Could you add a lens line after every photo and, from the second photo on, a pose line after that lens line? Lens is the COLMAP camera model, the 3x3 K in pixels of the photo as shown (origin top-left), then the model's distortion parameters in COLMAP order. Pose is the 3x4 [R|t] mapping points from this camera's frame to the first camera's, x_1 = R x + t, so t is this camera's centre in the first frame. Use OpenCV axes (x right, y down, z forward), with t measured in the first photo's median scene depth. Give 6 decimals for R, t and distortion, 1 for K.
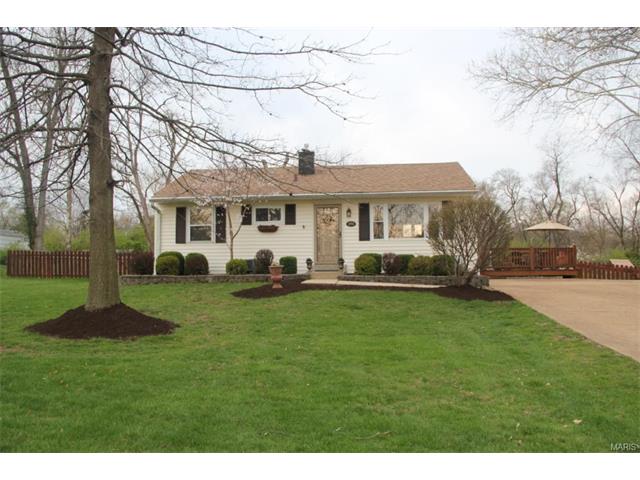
lens RADIAL K [[428.4, 0, 320.0], [0, 428.4, 240.0], [0, 0, 1]] dist [-0.003951, 0.000316]
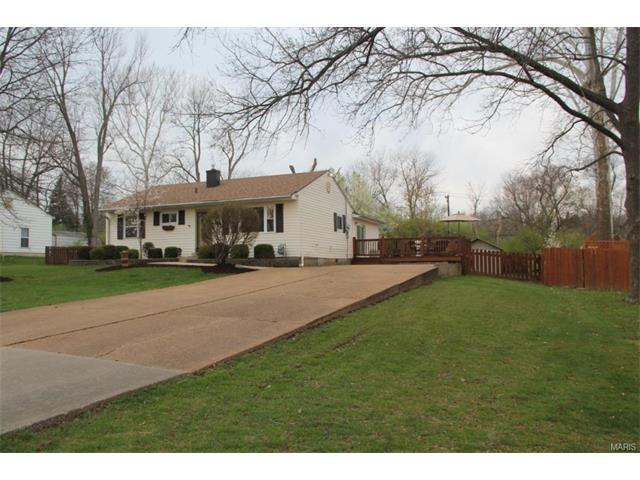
lens RADIAL K [[428.4, 0, 320.0], [0, 428.4, 240.0], [0, 0, 1]] dist [-0.003951, 0.000316]
pose [[0.956331, -0.017169, -0.291780, 0.768464], [0.019530, 0.999796, 0.005183, 0.016137], [0.291632, -0.010655, 0.956471, -0.220309]]
